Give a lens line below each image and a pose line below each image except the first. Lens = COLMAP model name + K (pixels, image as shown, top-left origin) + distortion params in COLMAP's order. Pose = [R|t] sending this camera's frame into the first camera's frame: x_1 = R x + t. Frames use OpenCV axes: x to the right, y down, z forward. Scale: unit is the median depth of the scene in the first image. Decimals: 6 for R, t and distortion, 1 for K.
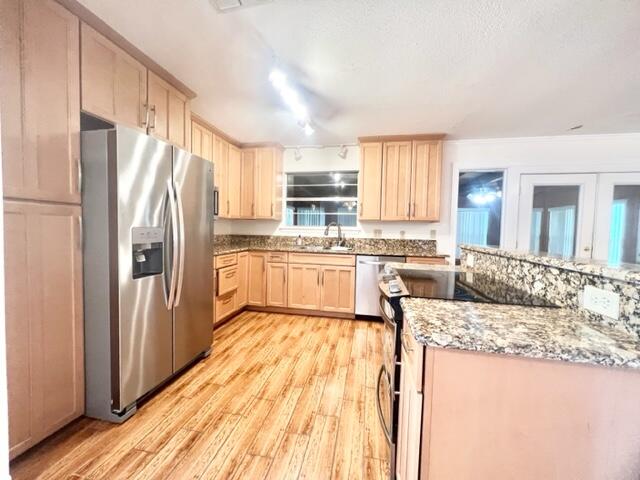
lens RADIAL K [[263.2, 0, 318.3], [0, 263.2, 239.7], [0, 0, 1]] dist [0.000005, -0.000033]
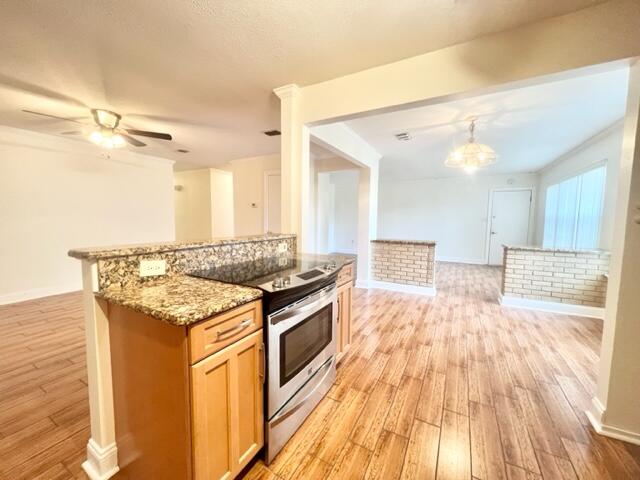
lens RADIAL K [[263.2, 0, 318.3], [0, 263.2, 239.7], [0, 0, 1]] dist [0.000005, -0.000033]
pose [[-0.954903, -0.054128, 0.291942, -0.021462], [-0.017191, 0.991673, 0.127632, -0.048885], [-0.296419, 0.116858, -0.947882, 0.817240]]
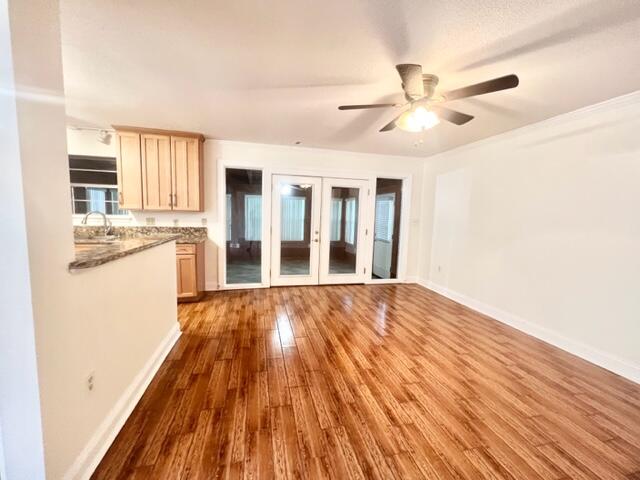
lens RADIAL K [[263.2, 0, 318.3], [0, 263.2, 239.7], [0, 0, 1]] dist [0.000005, -0.000033]
pose [[0.907358, -0.036493, 0.418773, 0.416592], [0.006563, 0.997333, 0.072691, -0.025620], [-0.420309, -0.063209, 0.905177, -0.240343]]
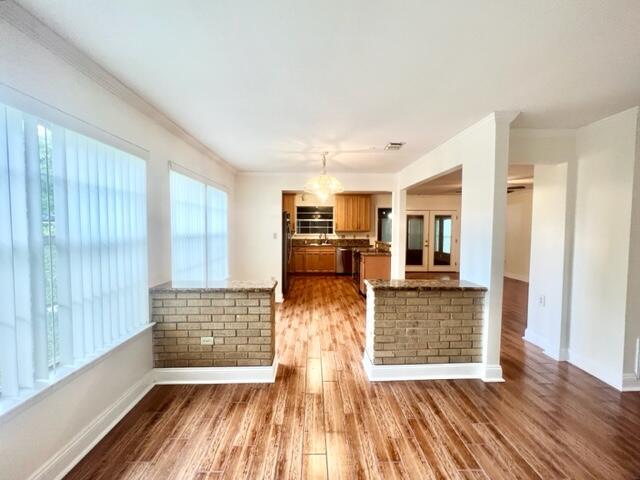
lens RADIAL K [[263.2, 0, 318.3], [0, 263.2, 239.7], [0, 0, 1]] dist [0.000005, -0.000033]
pose [[0.975721, -0.025867, 0.217484, -0.459987], [0.024679, 0.999662, 0.008173, -0.023787], [-0.217622, -0.002608, 0.976030, -1.087292]]
